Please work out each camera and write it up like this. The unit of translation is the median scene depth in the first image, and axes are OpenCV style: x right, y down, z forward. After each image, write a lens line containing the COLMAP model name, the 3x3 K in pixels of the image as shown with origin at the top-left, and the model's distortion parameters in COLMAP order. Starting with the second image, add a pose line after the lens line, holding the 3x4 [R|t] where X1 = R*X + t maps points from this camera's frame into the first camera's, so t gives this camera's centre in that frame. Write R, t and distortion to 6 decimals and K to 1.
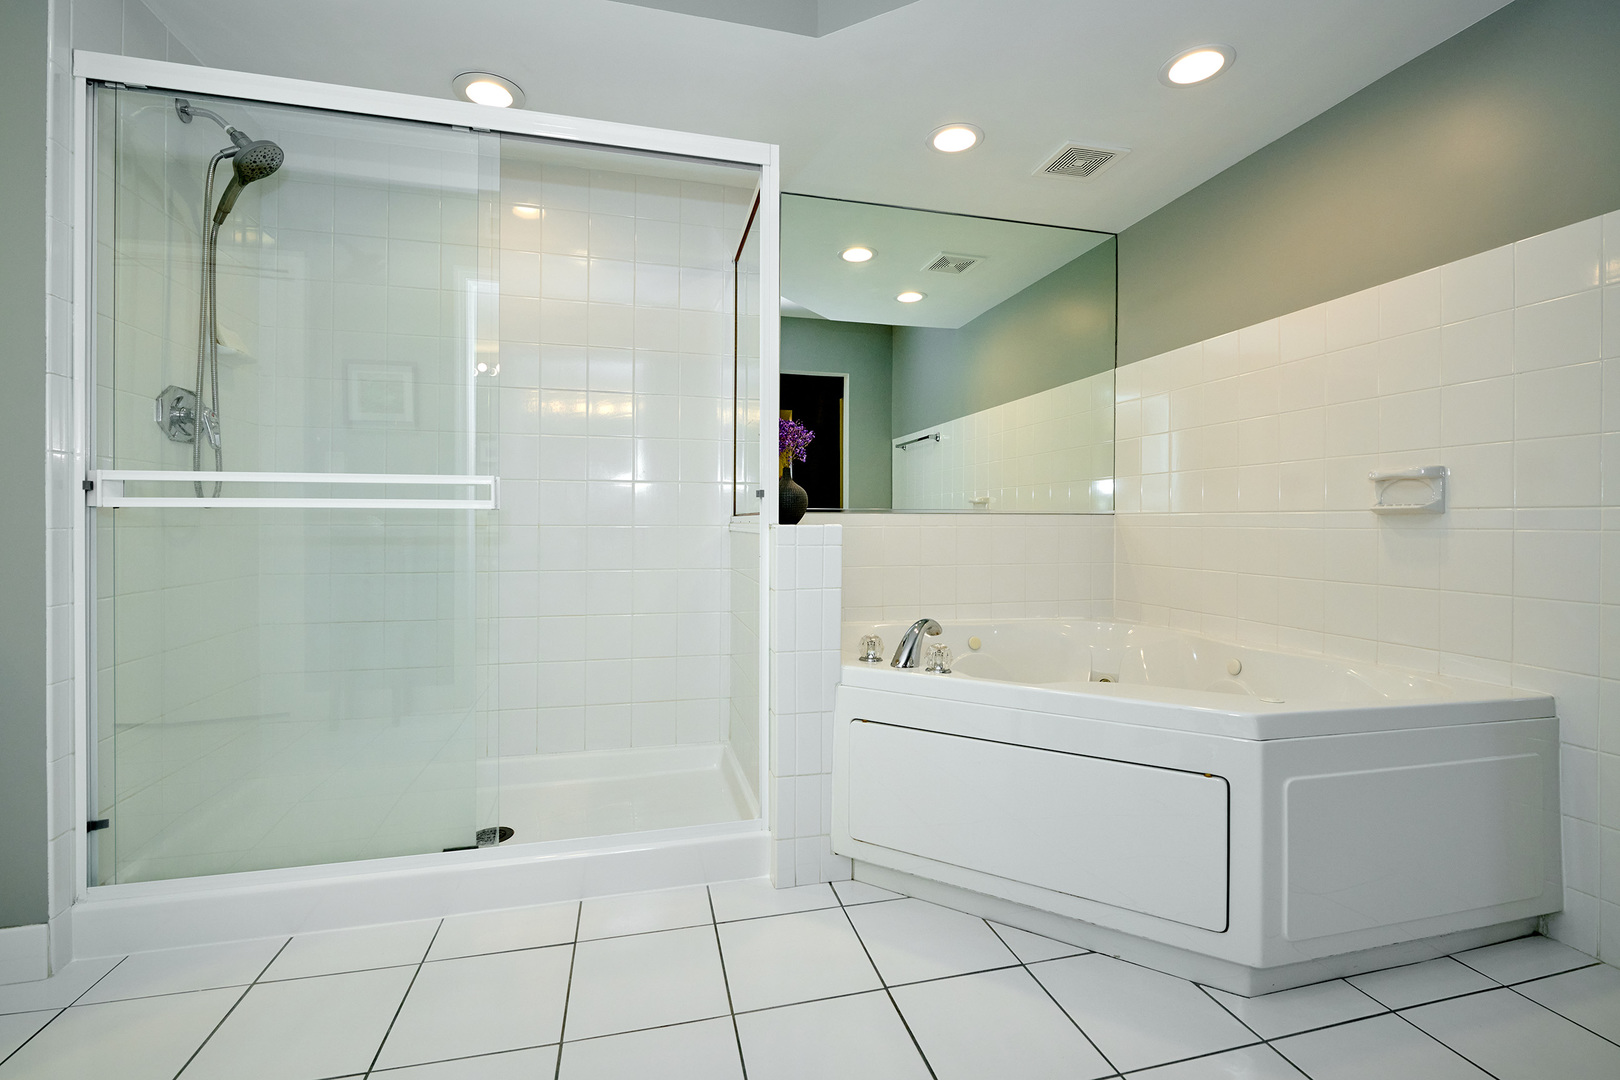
lens RADIAL K [[705.9, 0, 815.7], [0, 705.9, 523.8], [0, 0, 1]] dist [-0.003528, -0.000677]
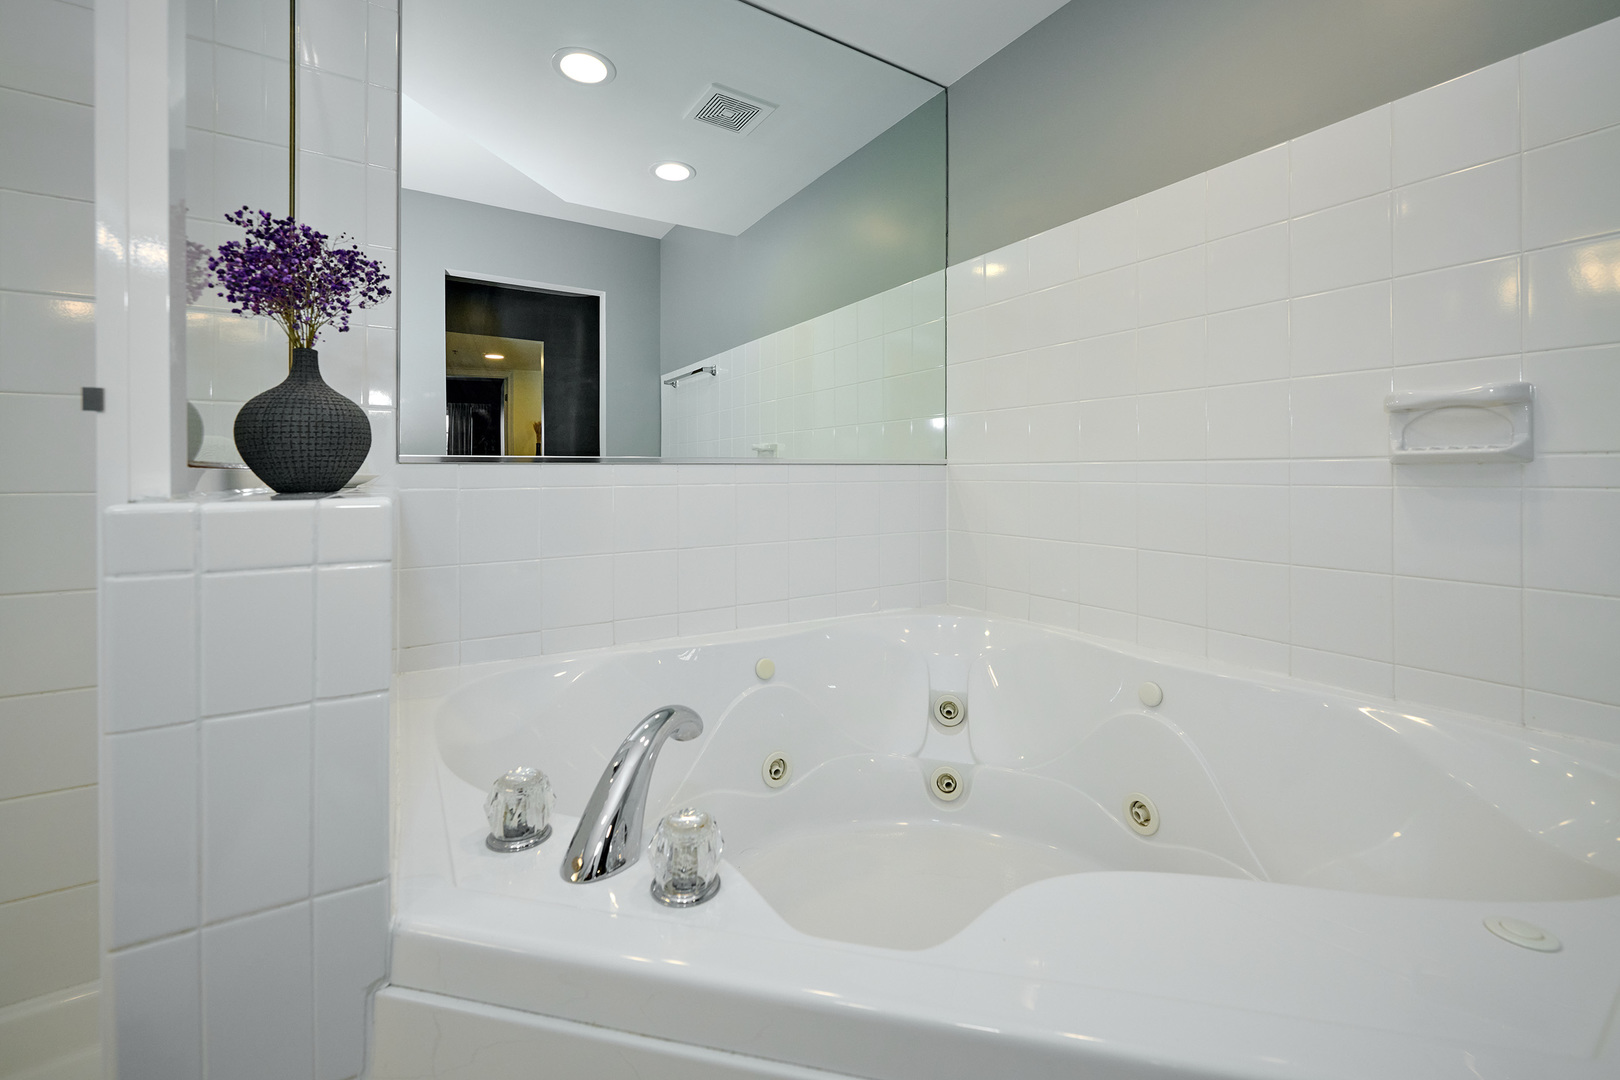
lens RADIAL K [[664.0, 0, 811.1], [0, 664.0, 477.6], [0, 0, 1]] dist [0.000743, -0.000062]
pose [[0.953573, -0.008263, 0.301047, 0.077184], [0.006571, 0.999956, 0.006631, -0.005345], [-0.301089, -0.004344, 0.953586, 0.376102]]
